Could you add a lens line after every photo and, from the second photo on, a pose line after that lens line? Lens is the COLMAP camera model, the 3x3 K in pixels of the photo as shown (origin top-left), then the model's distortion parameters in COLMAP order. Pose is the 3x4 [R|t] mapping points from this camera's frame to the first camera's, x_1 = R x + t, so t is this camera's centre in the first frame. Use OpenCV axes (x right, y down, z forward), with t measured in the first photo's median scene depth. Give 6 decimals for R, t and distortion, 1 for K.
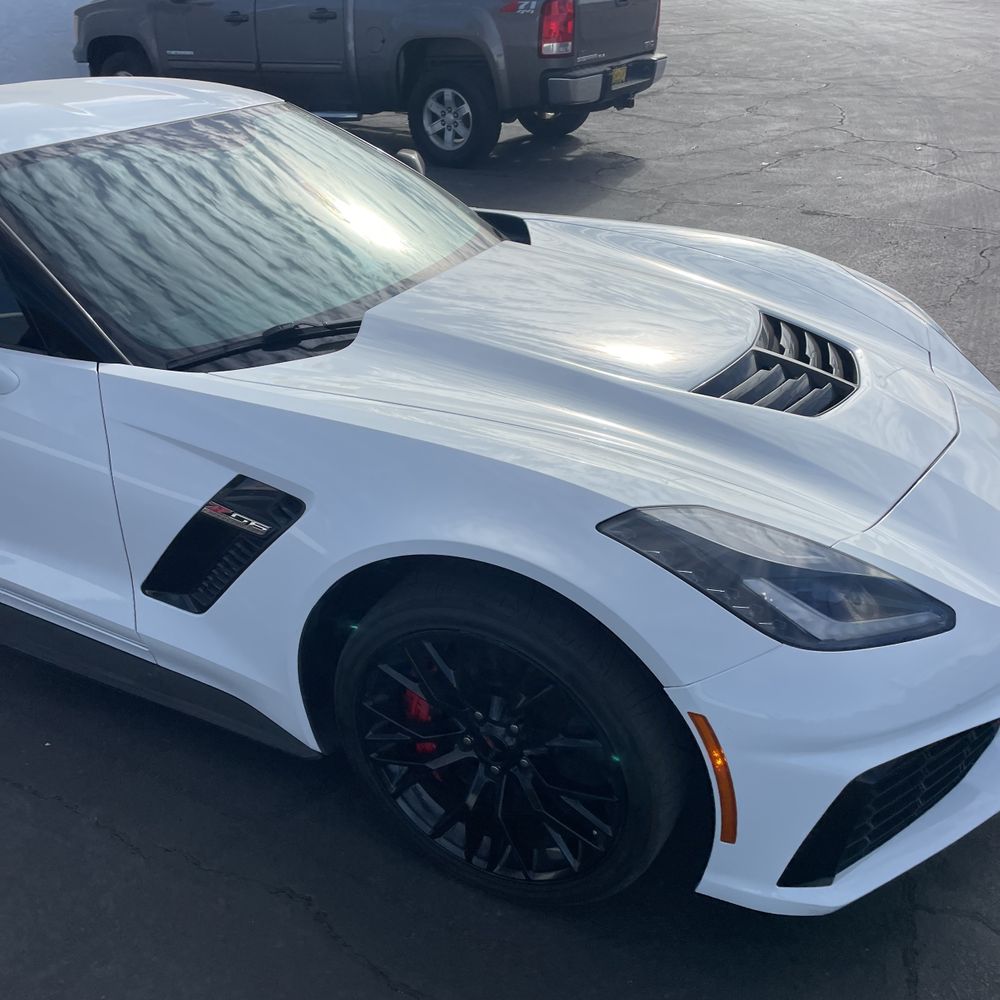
lens RADIAL K [[1008.9, 0, 490.1], [0, 1008.9, 488.8], [0, 0, 1]] dist [0.097460, -0.132289]
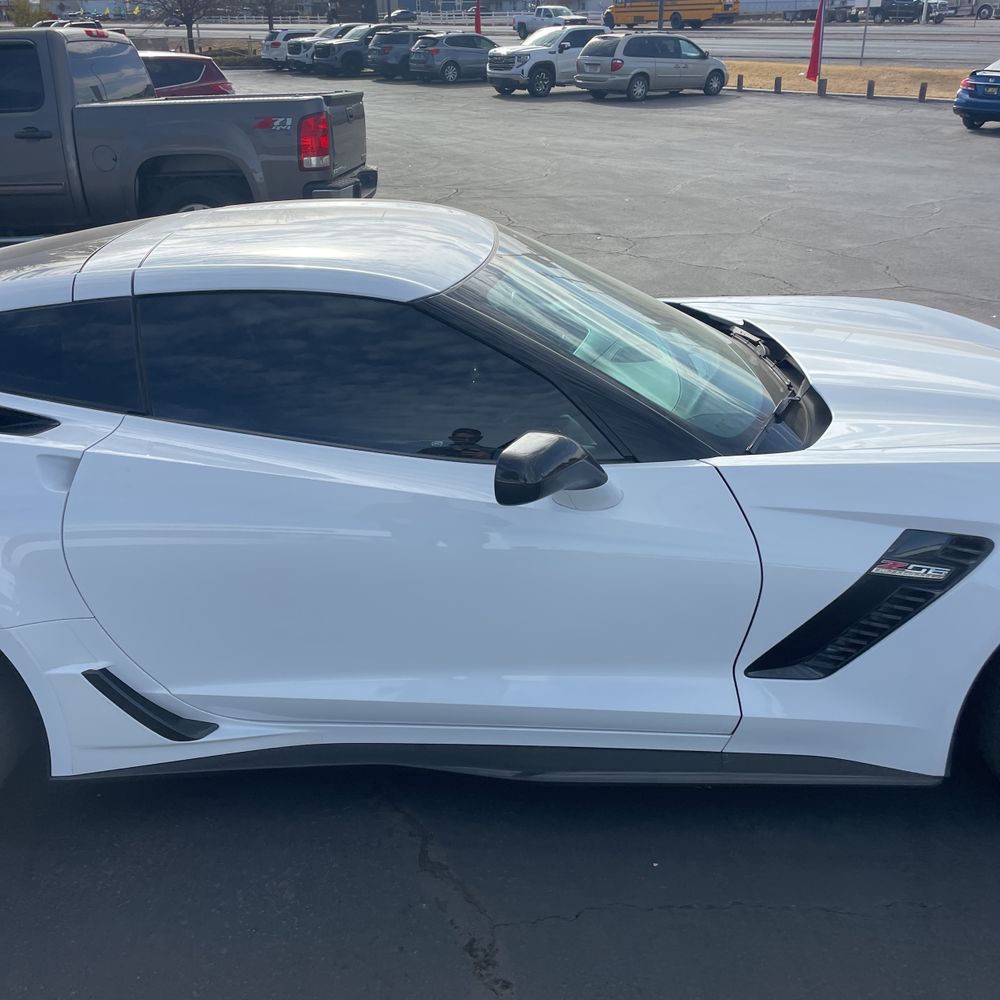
lens RADIAL K [[1008.9, 0, 490.1], [0, 1008.9, 488.8], [0, 0, 1]] dist [0.097460, -0.132289]
pose [[0.885089, -0.170983, 0.432877, -0.978393], [0.210868, 0.976457, -0.045460, -0.089018], [-0.414913, 0.131516, 0.900306, 0.160998]]
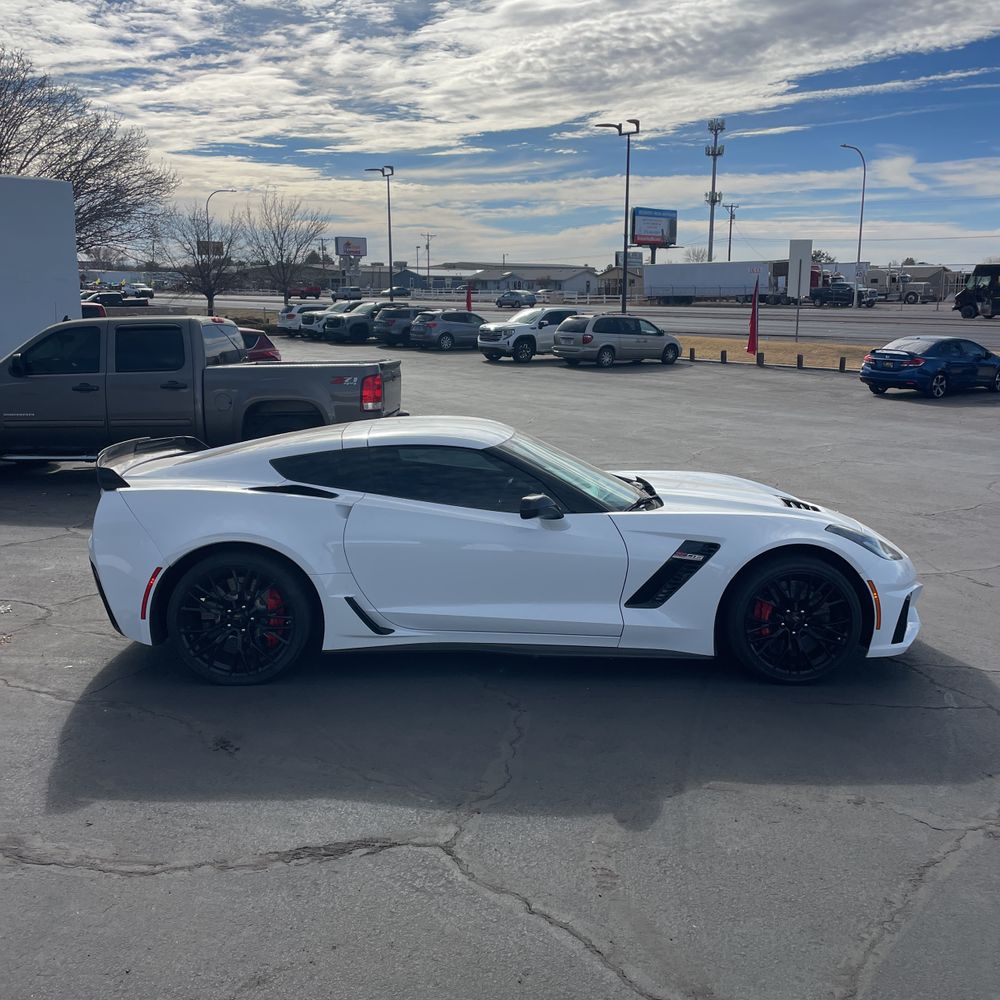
lens RADIAL K [[1024.5, 0, 500.0], [0, 1024.5, 481.9], [0, 0, 1]] dist [0.149643, -0.377294]
pose [[0.872735, -0.049137, 0.485715, -1.747498], [0.207954, 0.937563, -0.278804, 0.437263], [-0.441689, 0.344328, 0.828462, -0.961696]]
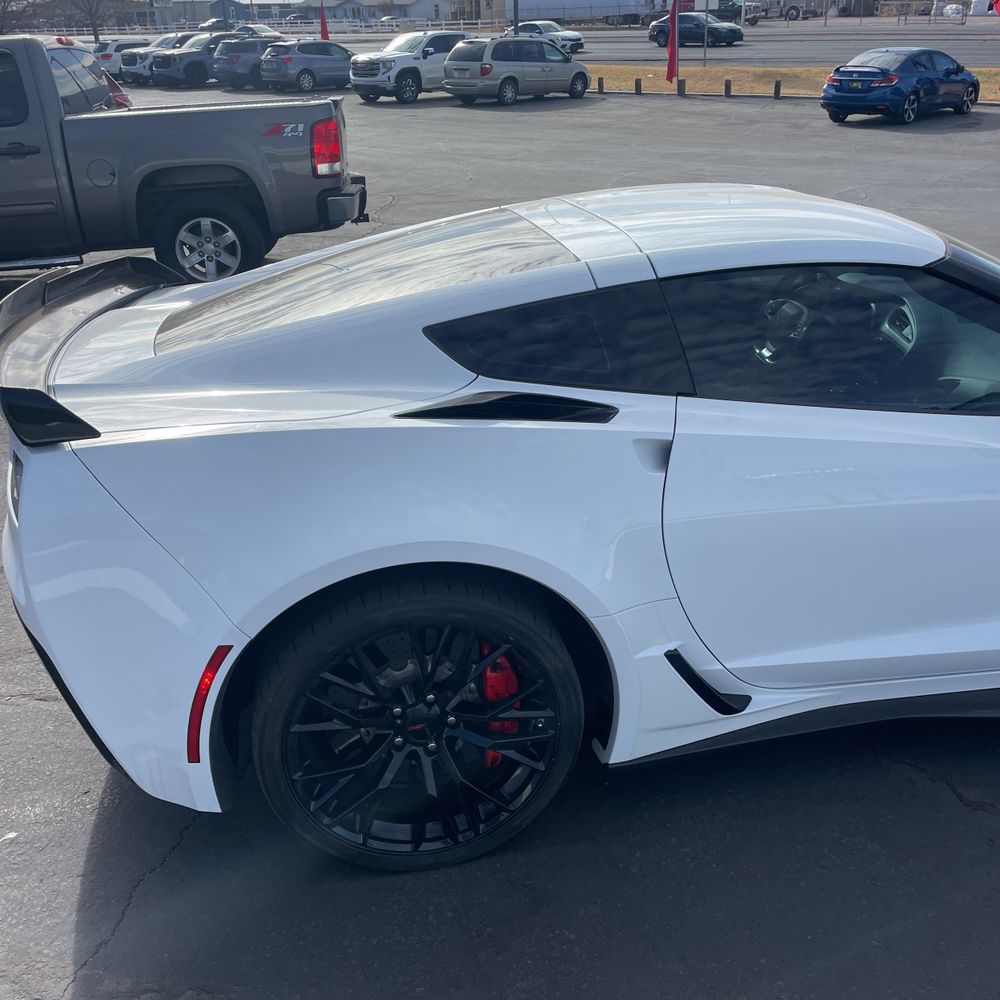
lens RADIAL K [[1006.8, 0, 497.8], [0, 1006.8, 509.0], [0, 0, 1]] dist [0.106617, -0.153267]
pose [[0.787600, -0.250628, 0.562913, -1.573855], [0.300164, 0.953876, 0.004722, -0.231045], [-0.538133, 0.165247, 0.826503, 0.482623]]
